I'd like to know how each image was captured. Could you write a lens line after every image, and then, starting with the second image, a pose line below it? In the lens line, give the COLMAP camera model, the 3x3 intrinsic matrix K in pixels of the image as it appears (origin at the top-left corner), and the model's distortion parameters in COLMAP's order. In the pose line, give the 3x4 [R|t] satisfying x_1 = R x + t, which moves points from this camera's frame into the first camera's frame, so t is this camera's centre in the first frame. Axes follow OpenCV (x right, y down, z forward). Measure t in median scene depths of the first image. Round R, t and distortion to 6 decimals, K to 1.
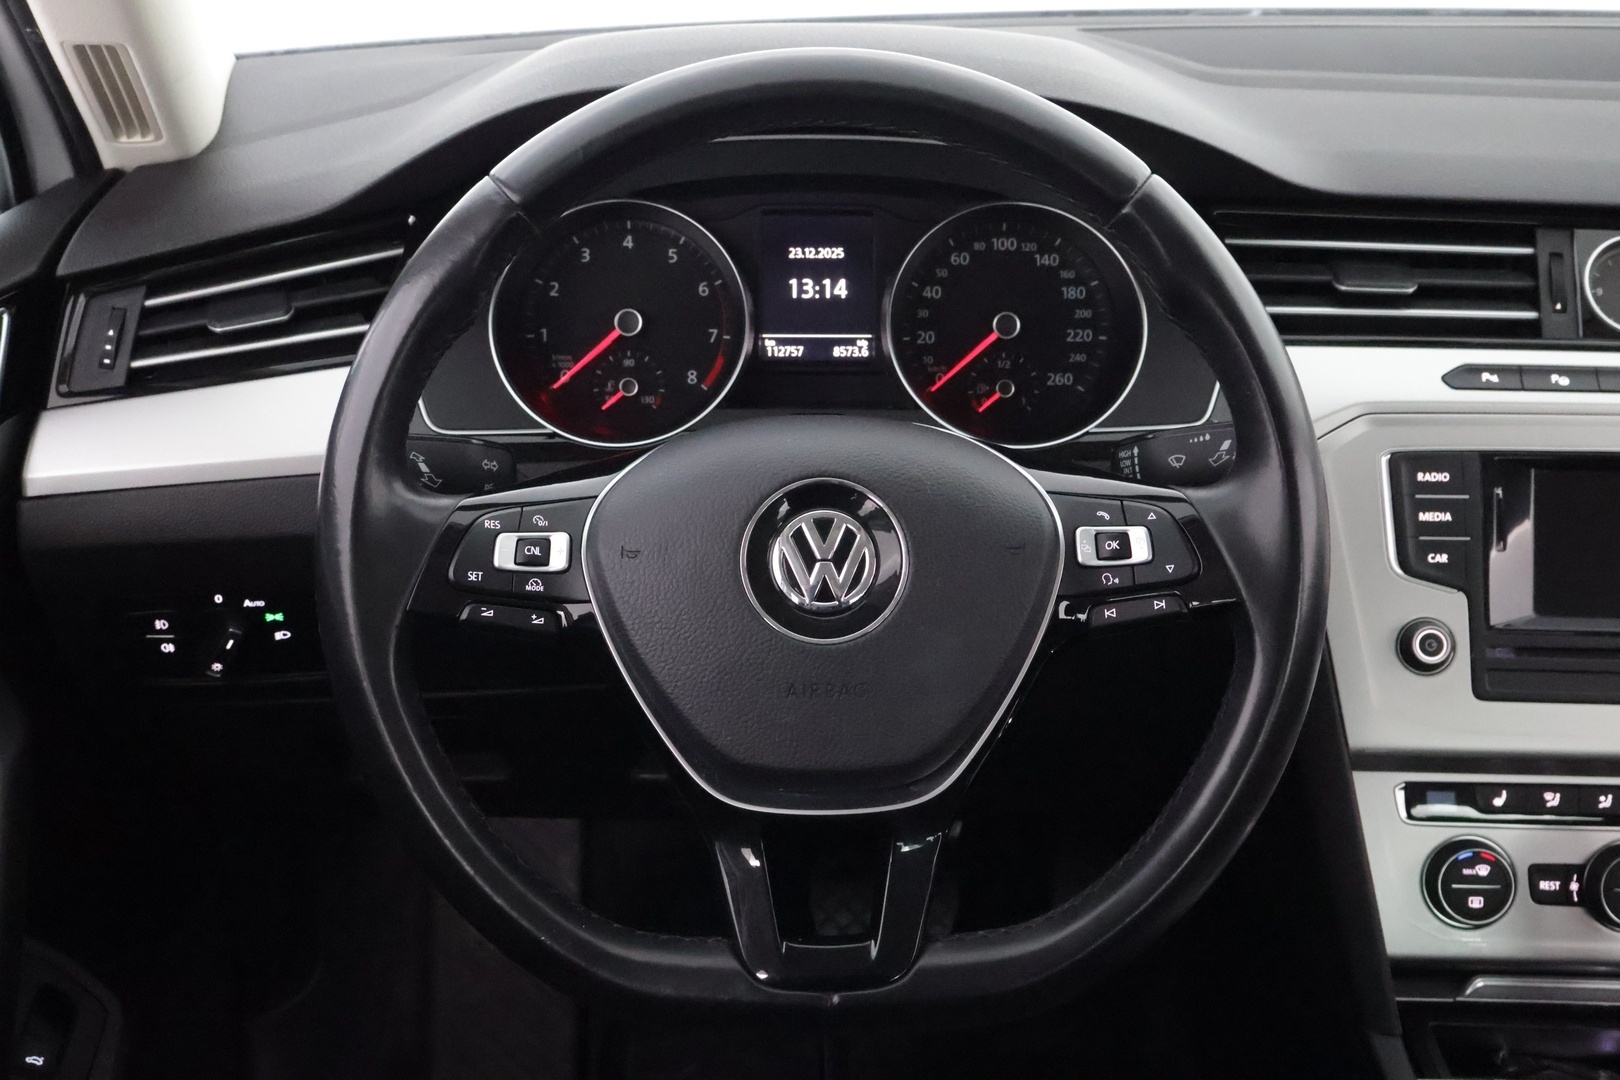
lens RADIAL K [[2028.3, 0, 810.6], [0, 2028.3, 552.2], [0, 0, 1]] dist [-0.044107, 0.000000]
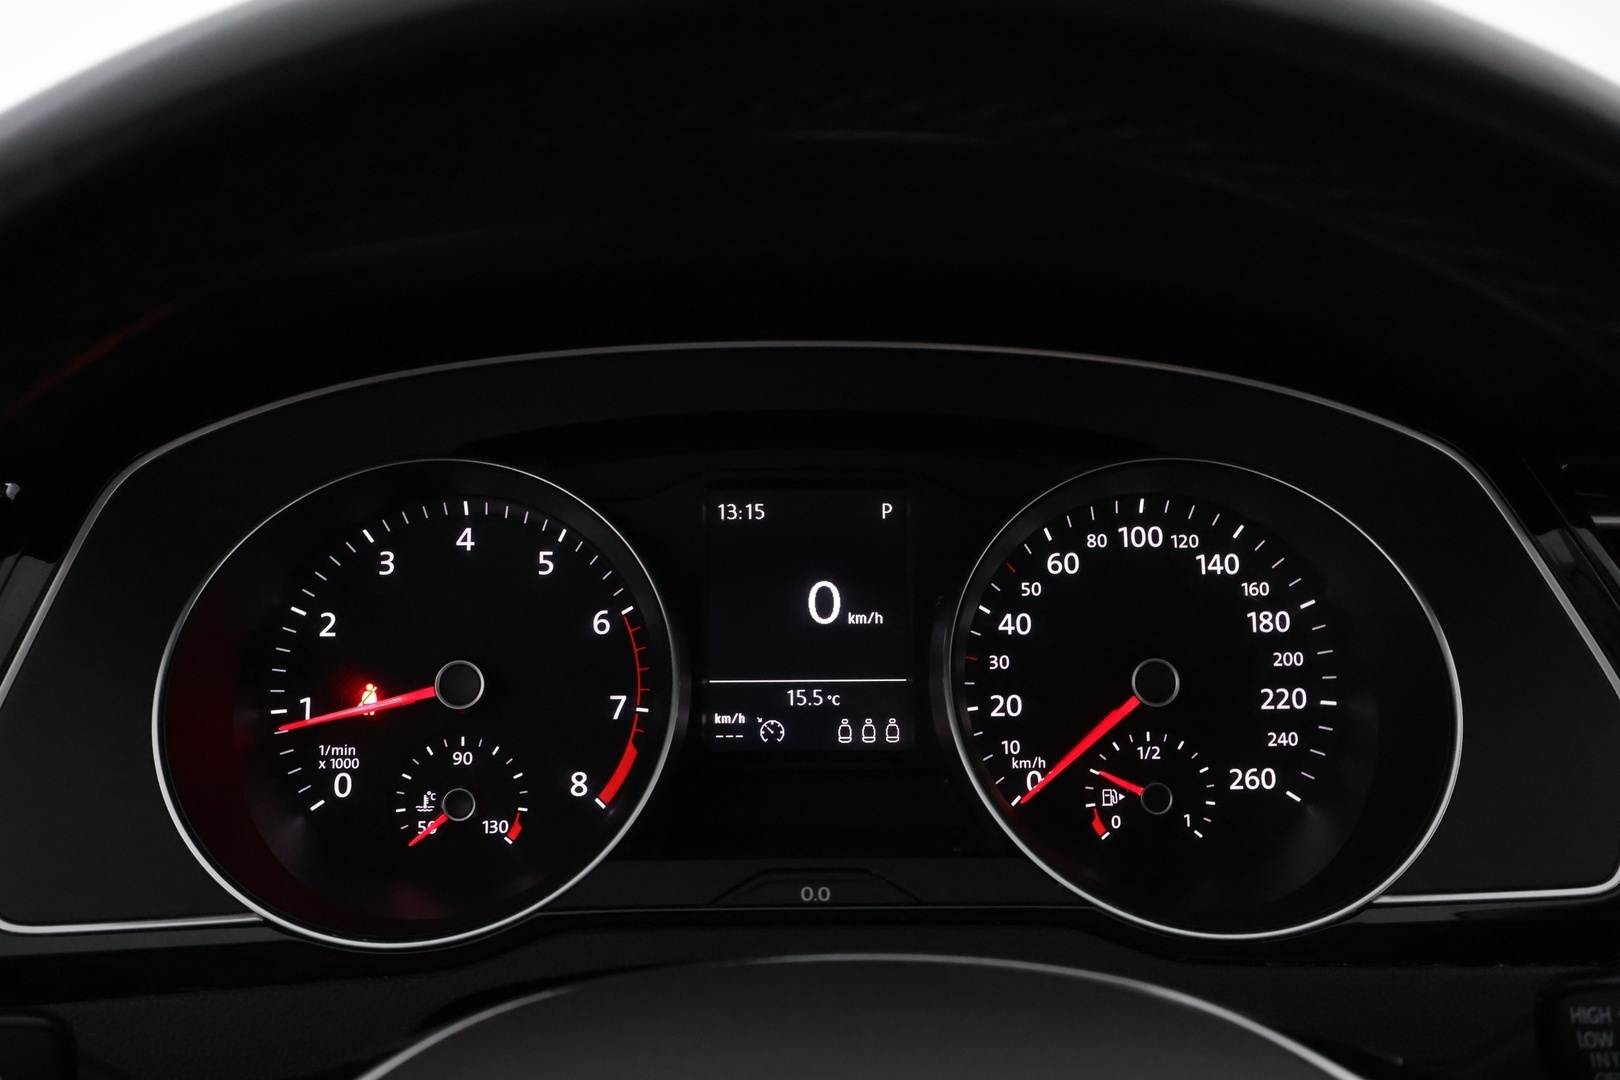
lens RADIAL K [[1709.6, 0, 812.4], [0, 1709.6, 544.3], [0, 0, 1]] dist [0.009350, 0.000000]
pose [[0.999736, -0.009159, 0.021082, -0.005054], [0.012732, 0.984282, -0.176142, -0.068305], [-0.019138, 0.176364, 0.984139, 0.539119]]
